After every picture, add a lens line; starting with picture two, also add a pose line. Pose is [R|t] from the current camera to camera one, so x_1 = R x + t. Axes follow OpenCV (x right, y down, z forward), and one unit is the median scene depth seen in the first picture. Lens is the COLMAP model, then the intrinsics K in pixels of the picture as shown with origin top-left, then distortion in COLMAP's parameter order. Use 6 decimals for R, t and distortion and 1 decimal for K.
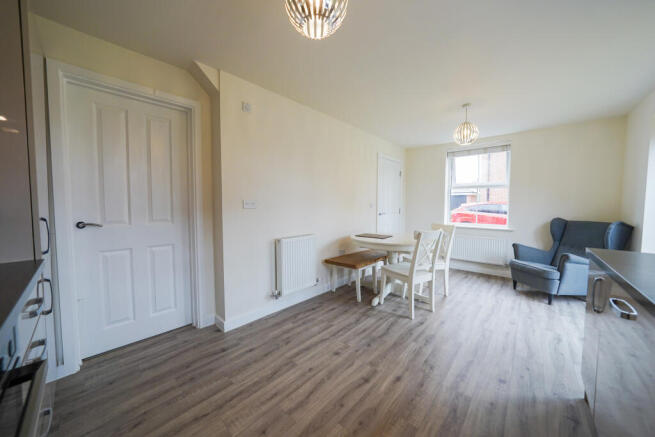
lens RADIAL K [[228.3, 0, 327.6], [0, 228.3, 216.6], [0, 0, 1]] dist [-0.002058, -0.000133]
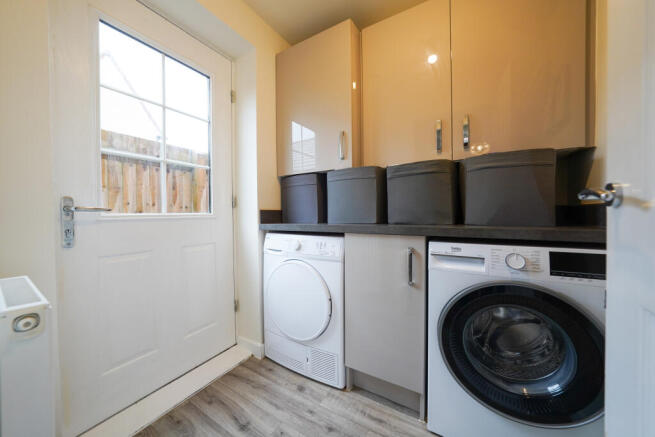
lens RADIAL K [[228.3, 0, 327.5], [0, 228.3, 216.9], [0, 0, 1]] dist [-0.002058, -0.000133]
pose [[0.198738, 0.031367, -0.979551, 0.814482], [-0.023282, 0.999357, 0.027277, 0.028829], [0.979776, 0.017385, 0.199340, 0.995442]]
